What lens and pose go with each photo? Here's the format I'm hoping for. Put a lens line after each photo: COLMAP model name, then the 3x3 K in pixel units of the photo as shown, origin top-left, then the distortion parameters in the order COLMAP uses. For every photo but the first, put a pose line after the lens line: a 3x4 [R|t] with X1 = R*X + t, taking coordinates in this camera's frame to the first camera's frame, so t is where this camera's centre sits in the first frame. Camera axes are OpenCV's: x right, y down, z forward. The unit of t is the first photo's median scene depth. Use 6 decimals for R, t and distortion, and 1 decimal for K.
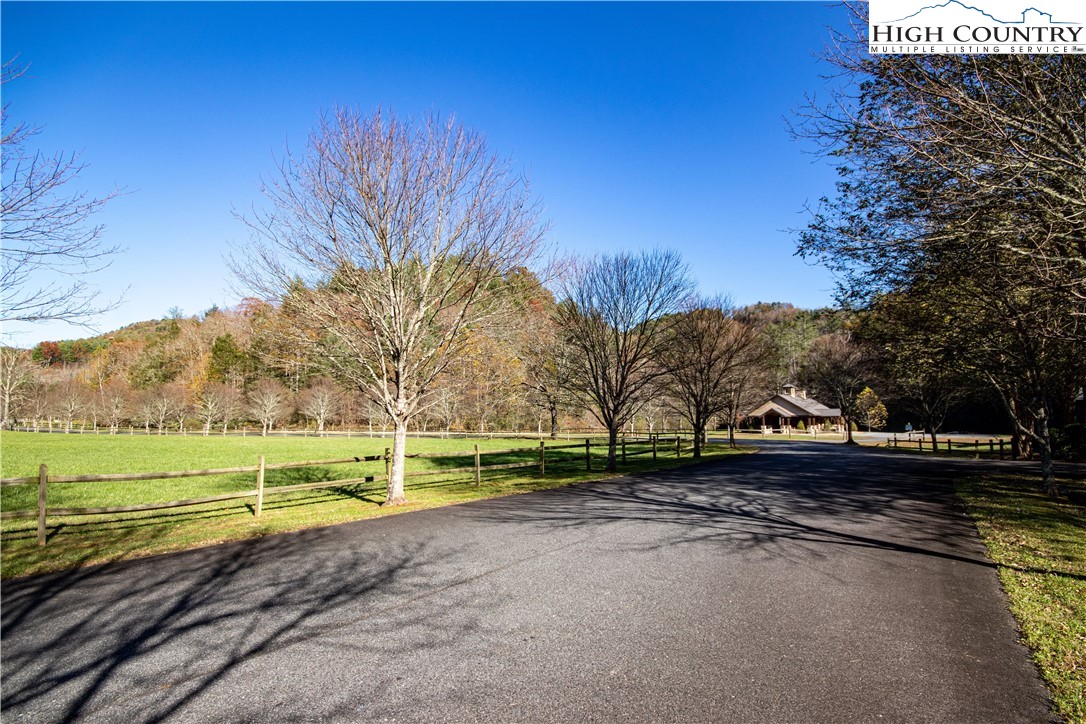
lens RADIAL K [[521.4, 0, 543.0], [0, 521.4, 362.0], [0, 0, 1]] dist [0.000136, 0.000009]
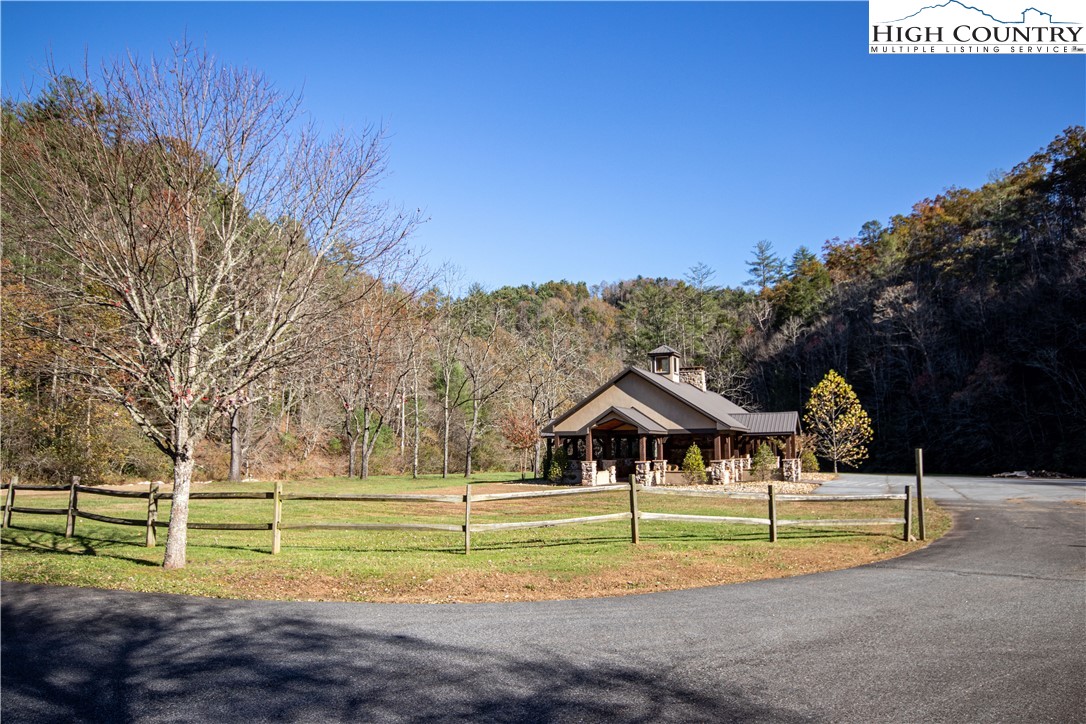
lens RADIAL K [[758.1, 0, 543.0], [0, 758.1, 362.0], [0, 0, 1]] dist [-0.001149, -0.000290]
pose [[0.965120, 0.026599, 0.260452, 0.259295], [-0.024656, 0.999638, -0.010725, 0.063390], [-0.260644, 0.003929, 0.965427, 0.528064]]
